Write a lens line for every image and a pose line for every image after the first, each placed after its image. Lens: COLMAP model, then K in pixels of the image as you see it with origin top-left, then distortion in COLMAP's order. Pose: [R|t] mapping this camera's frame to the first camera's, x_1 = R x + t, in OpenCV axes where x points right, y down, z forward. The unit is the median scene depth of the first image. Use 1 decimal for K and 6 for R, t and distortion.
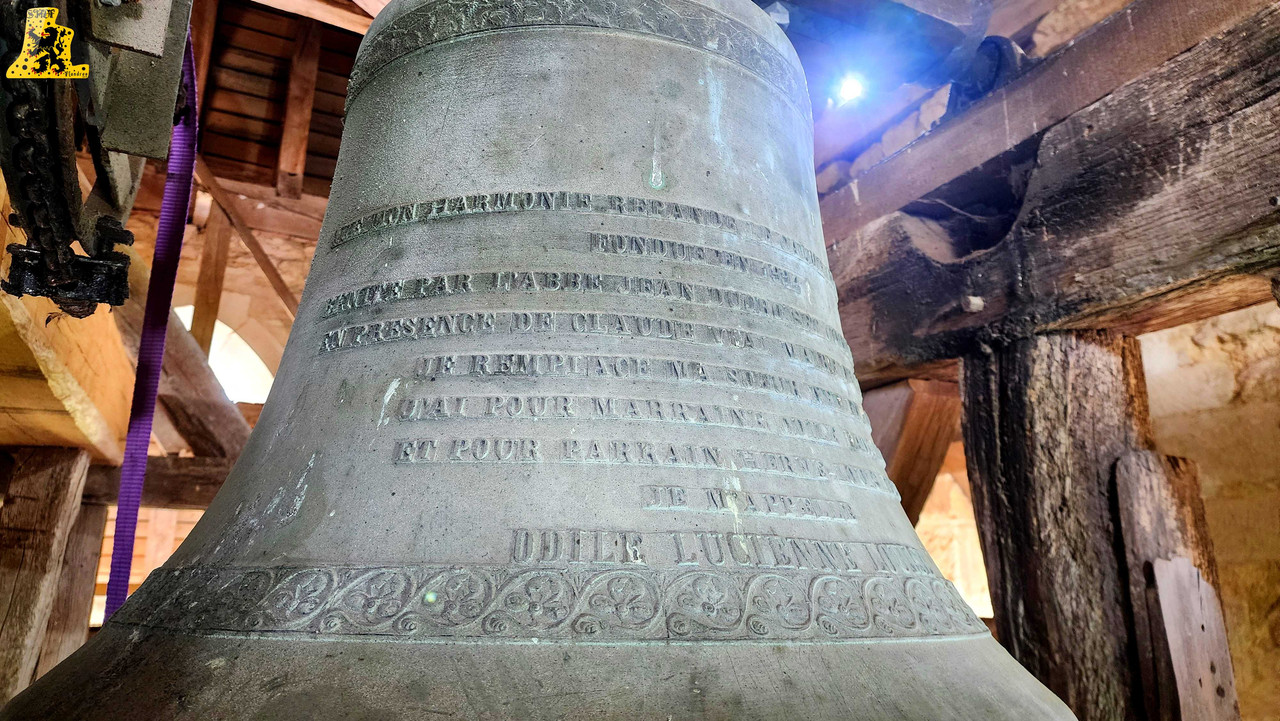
lens RADIAL K [[875.8, 0, 642.3], [0, 875.8, 360.2], [0, 0, 1]] dist [0.024670, -0.011089]
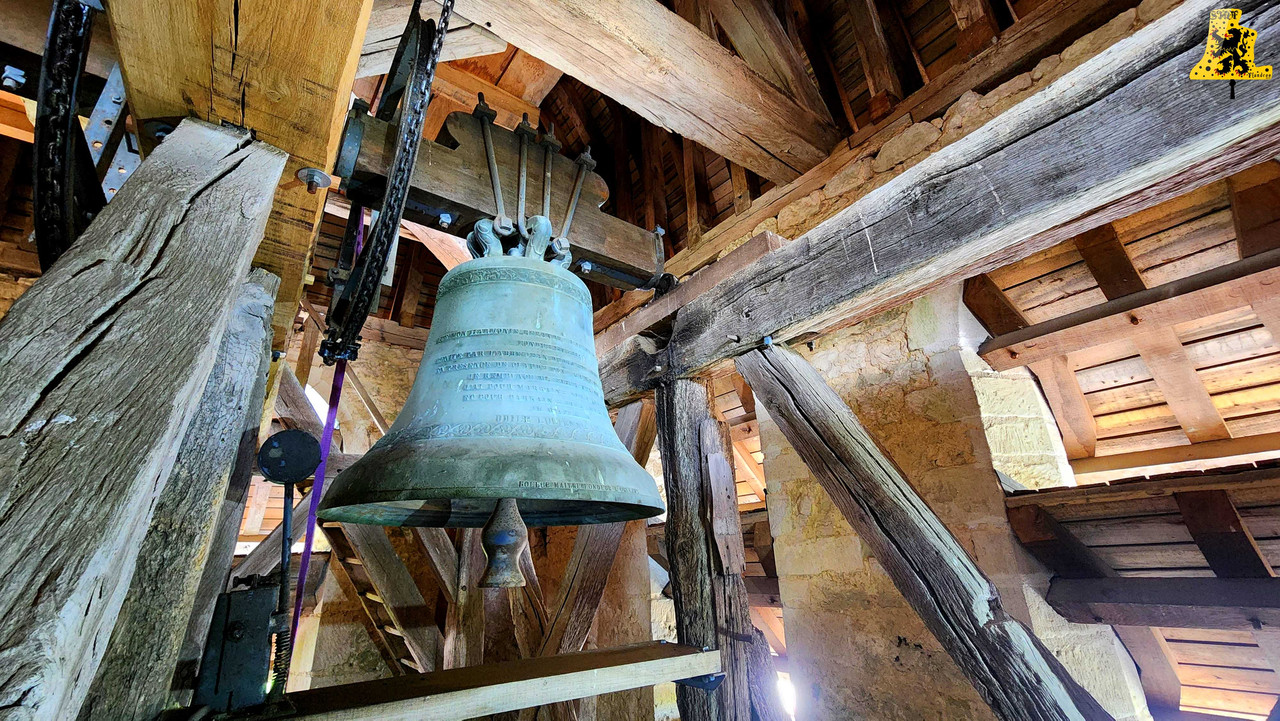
lens RADIAL K [[516.4, 0, 634.6], [0, 516.4, 356.1], [0, 0, 1]] dist [-0.003396, -0.000132]
pose [[0.985661, 0.020529, 0.167483, 0.033391], [-0.001779, 0.993781, -0.111338, 0.088108], [-0.168727, 0.109443, 0.979568, -0.661995]]
